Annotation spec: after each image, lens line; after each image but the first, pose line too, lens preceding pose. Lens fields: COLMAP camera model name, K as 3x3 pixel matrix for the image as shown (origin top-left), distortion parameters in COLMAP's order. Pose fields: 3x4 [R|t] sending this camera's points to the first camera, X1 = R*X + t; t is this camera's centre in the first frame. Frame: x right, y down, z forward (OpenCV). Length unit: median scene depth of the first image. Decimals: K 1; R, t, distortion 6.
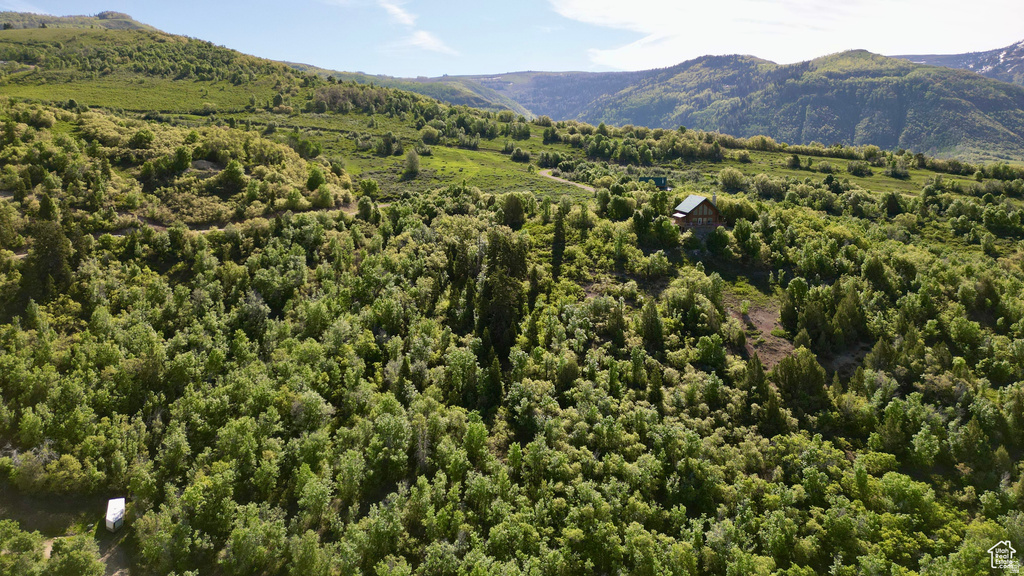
lens RADIAL K [[715.6, 0, 512.6], [0, 715.6, 297.0], [0, 0, 1]] dist [0.077434, -0.077200]
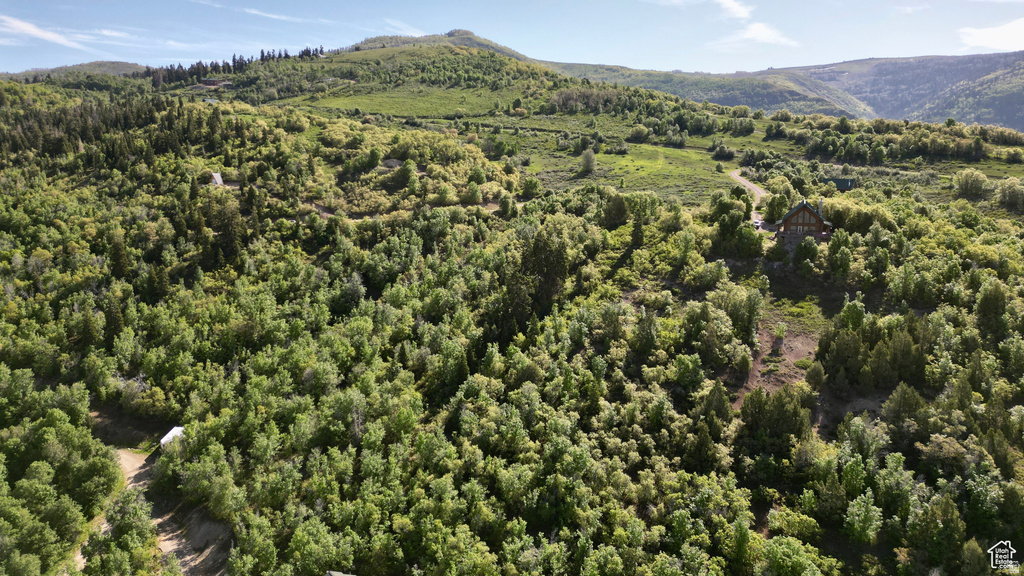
lens RADIAL K [[715.6, 0, 506.4], [0, 715.6, 292.7], [0, 0, 1]] dist [0.077434, -0.077200]
pose [[0.906832, 0.081917, -0.413456, 0.172333], [-0.083564, 0.996402, 0.014134, -0.007047], [0.413126, 0.021733, 0.910415, 0.032982]]
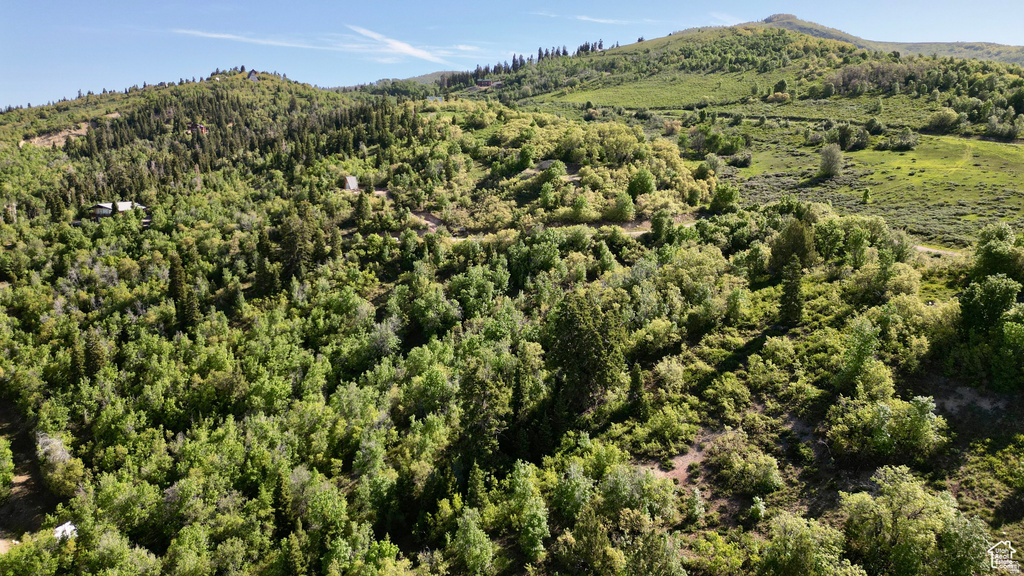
lens RADIAL K [[715.6, 0, 505.3], [0, 715.6, 289.0], [0, 0, 1]] dist [0.077434, -0.077200]
pose [[0.656047, 0.141517, -0.741334, 0.173746], [-0.144841, 0.987613, 0.060353, -0.057675], [0.740691, 0.067781, 0.668418, 0.283324]]
